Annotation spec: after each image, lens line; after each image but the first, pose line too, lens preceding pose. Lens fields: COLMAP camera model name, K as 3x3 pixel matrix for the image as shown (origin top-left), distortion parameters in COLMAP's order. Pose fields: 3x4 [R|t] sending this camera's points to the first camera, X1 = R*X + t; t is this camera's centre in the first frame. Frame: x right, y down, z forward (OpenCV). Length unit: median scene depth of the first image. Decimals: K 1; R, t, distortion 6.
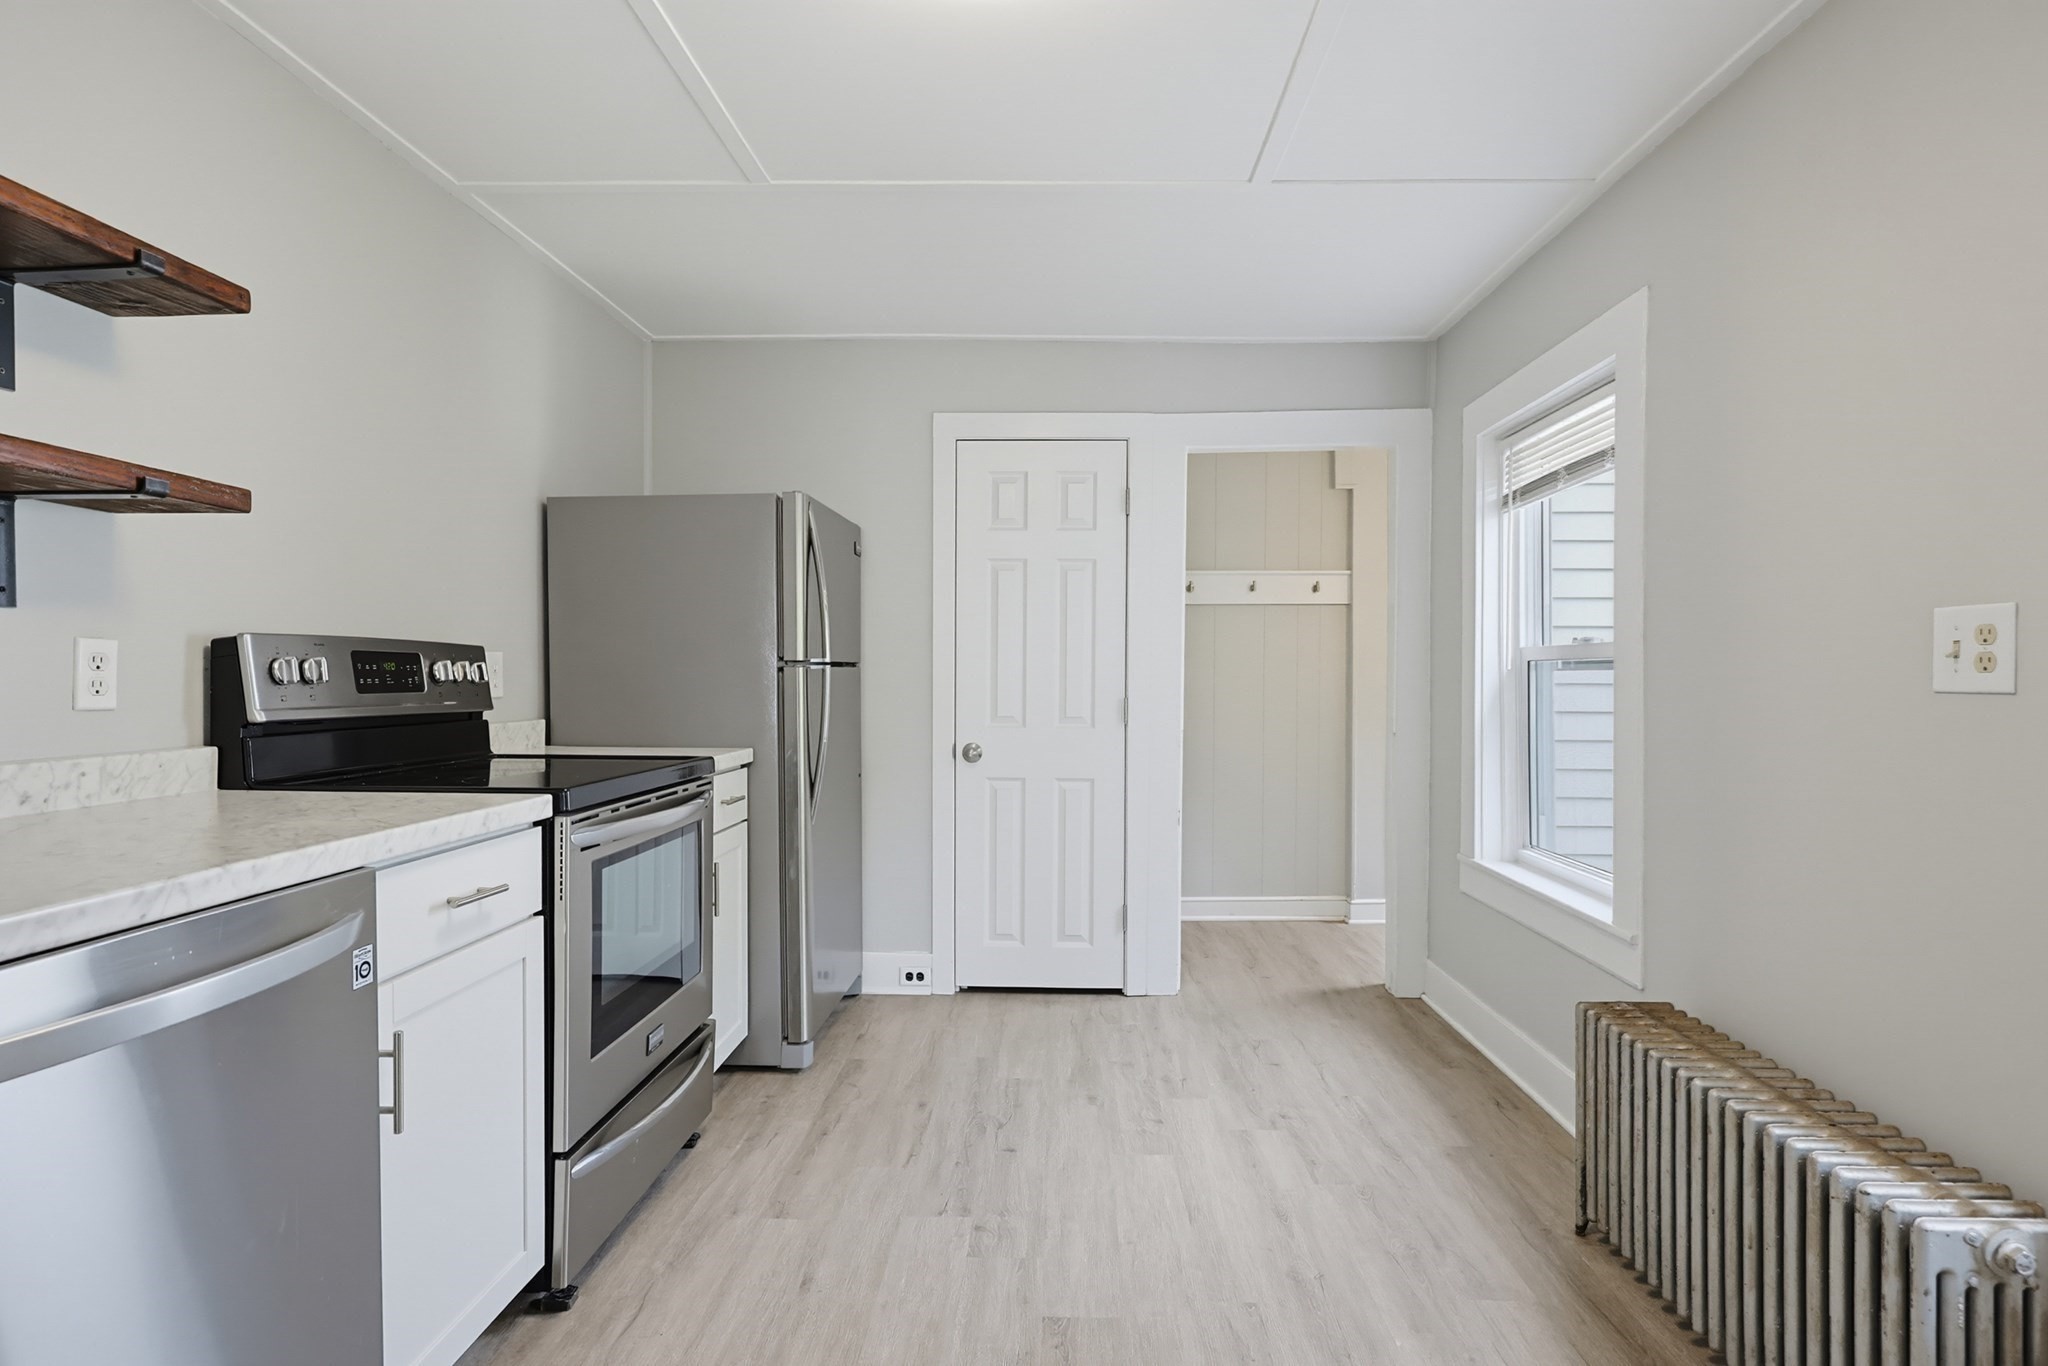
lens RADIAL K [[1052.0, 0, 1030.3], [0, 1052.0, 671.1], [0, 0, 1]] dist [0.000020, -0.000042]
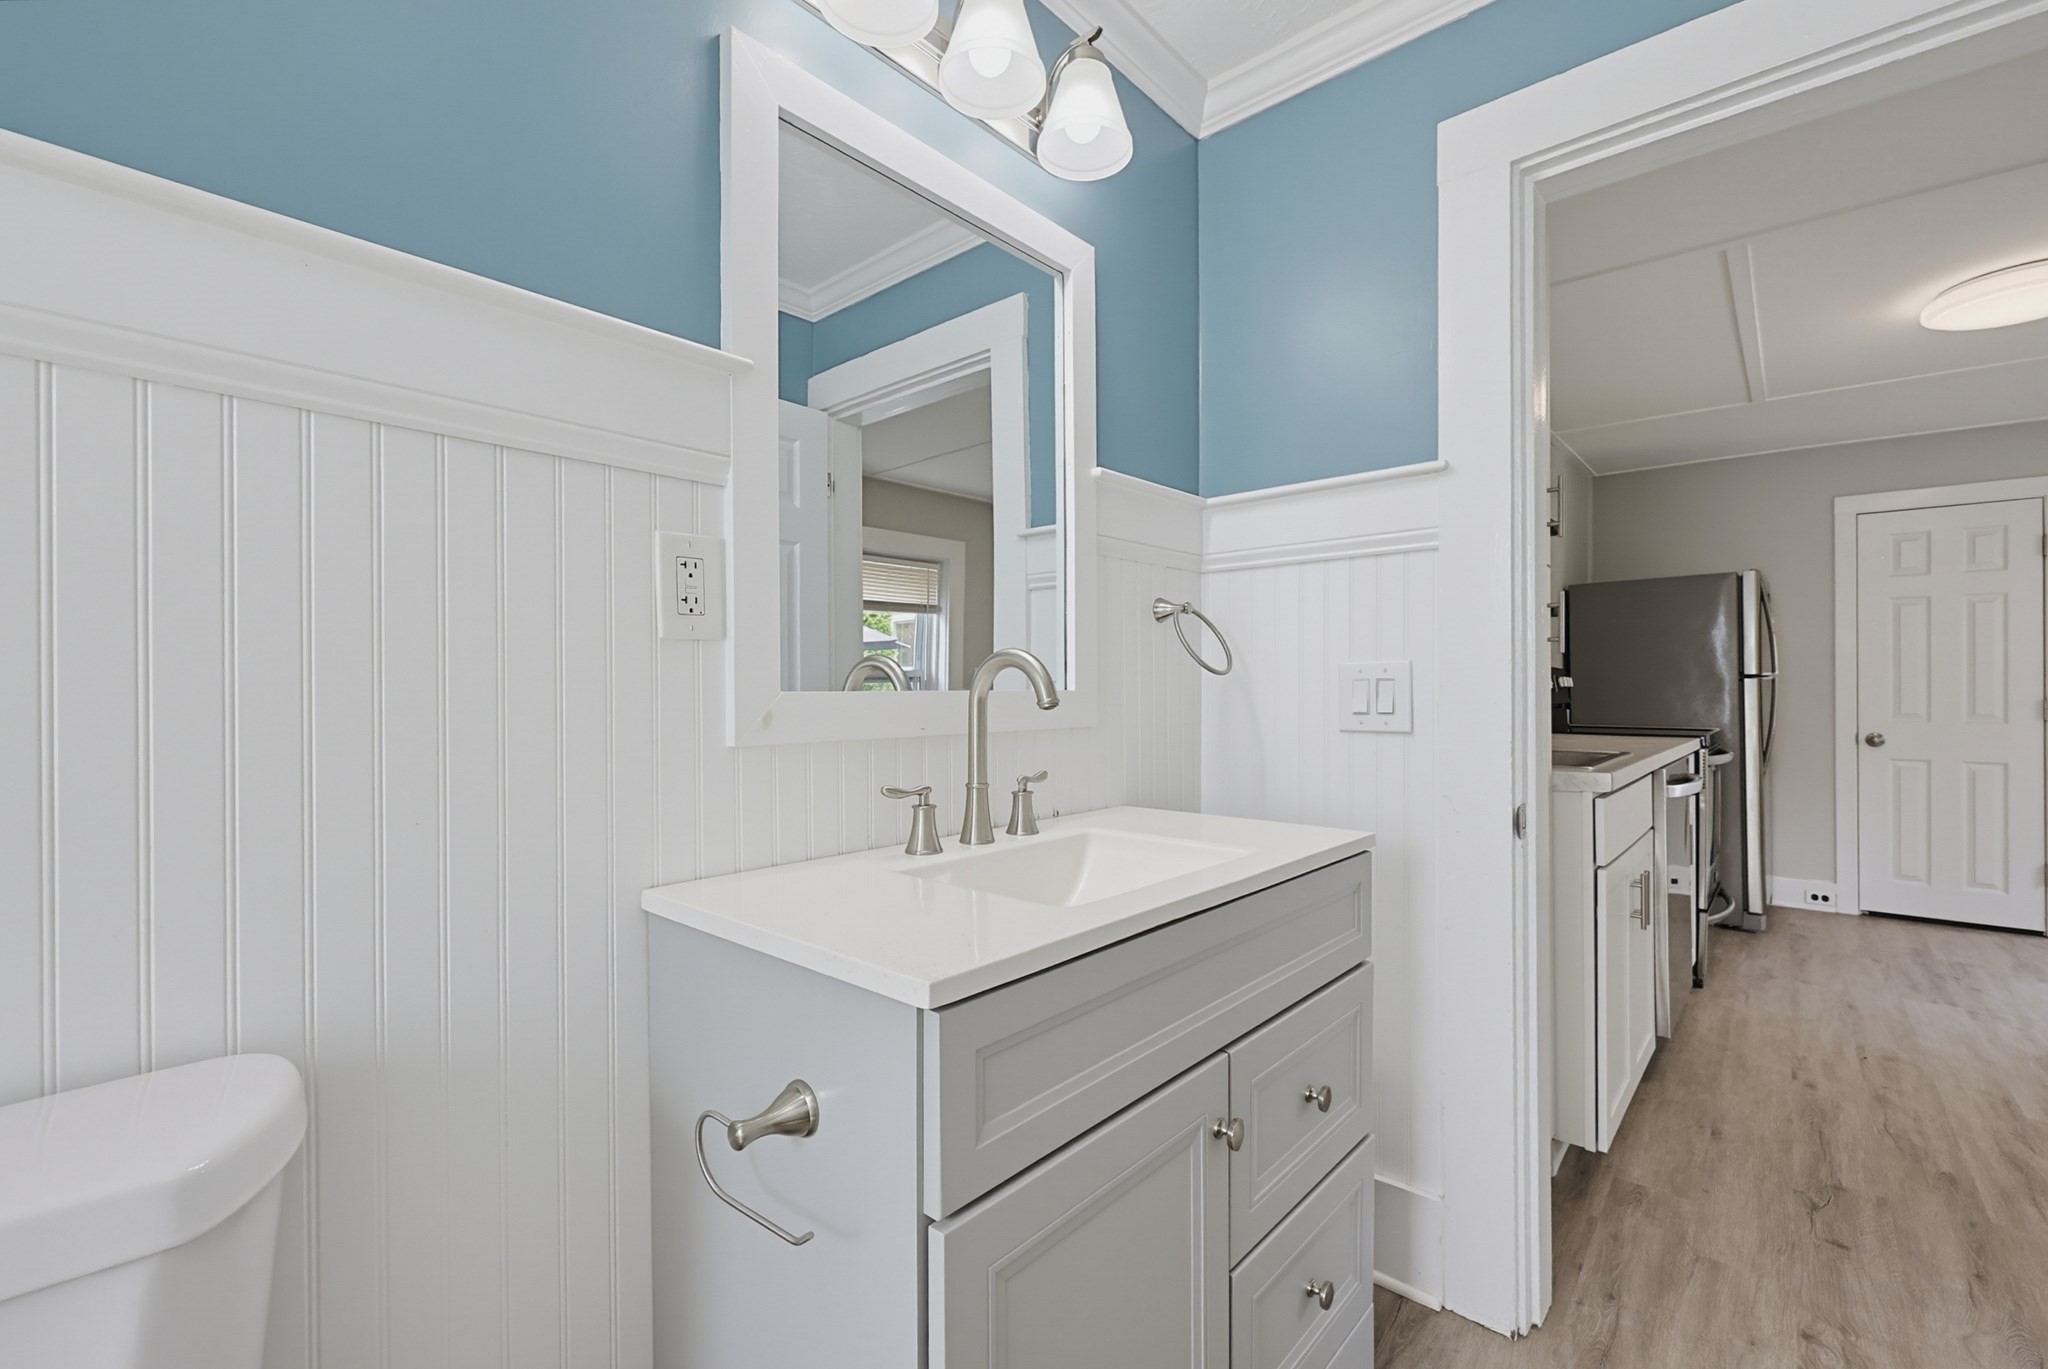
lens RADIAL K [[874.6, 0, 1040.5], [0, 874.6, 678.6], [0, 0, 1]] dist [0.003035, 0.000581]
pose [[0.773473, -0.012375, -0.633708, -0.251356], [0.006610, 0.999913, -0.011457, 0.004872], [0.633794, 0.004673, 0.773488, -0.850083]]
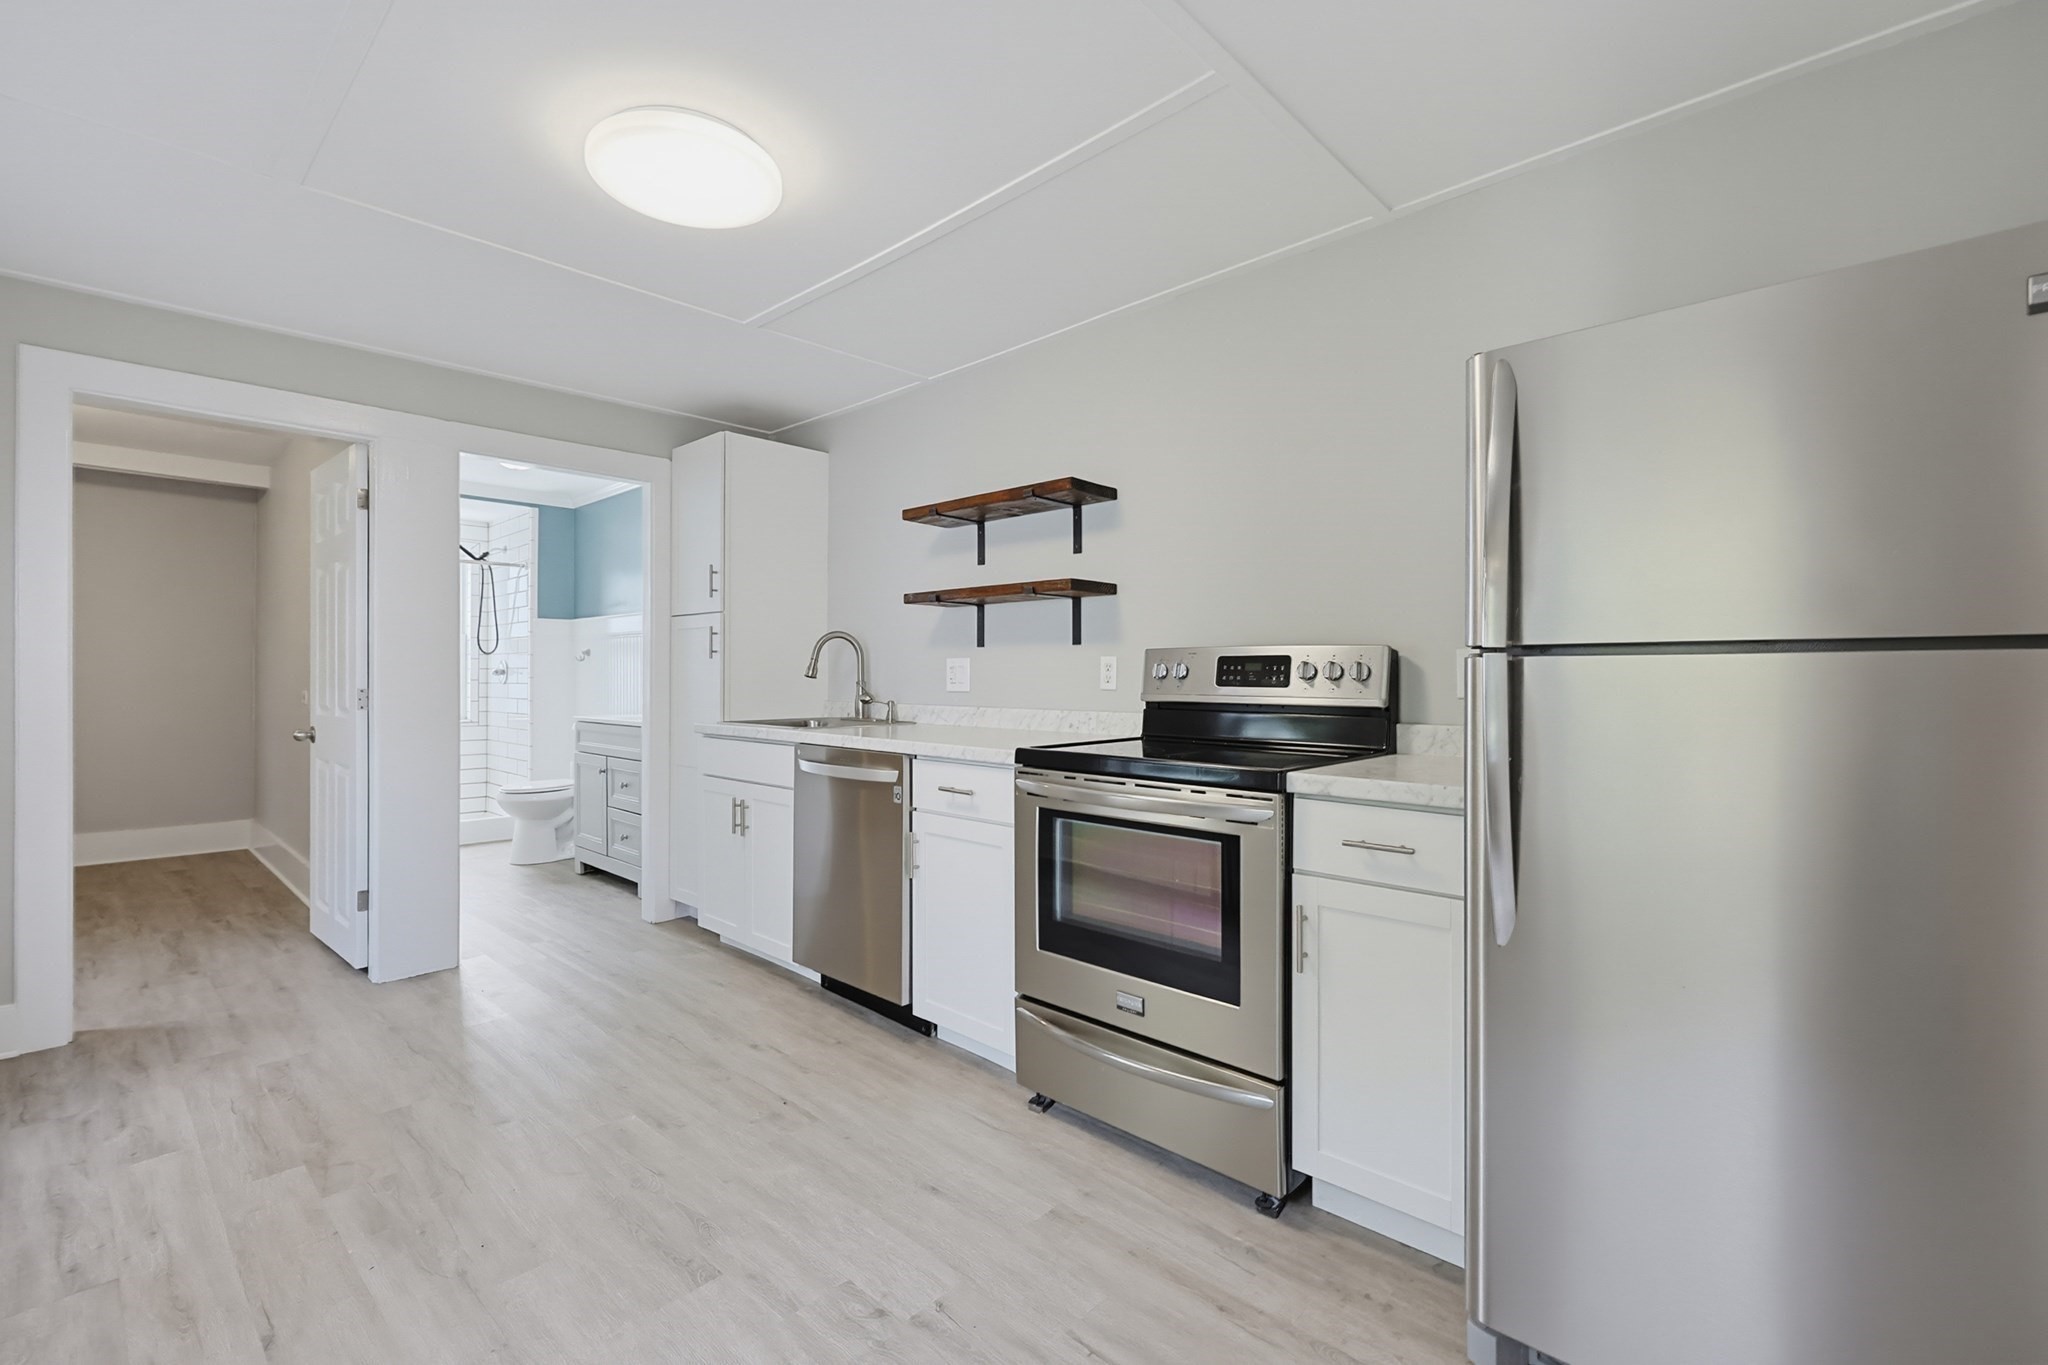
lens RADIAL K [[874.6, 0, 1040.5], [0, 874.6, 676.6], [0, 0, 1]] dist [0.003035, 0.000581]
pose [[-0.643384, 0.001442, -0.765542, 0.345952], [0.000939, 0.999999, 0.001094, 0.005338], [0.765543, -0.000015, -0.643385, 1.299580]]
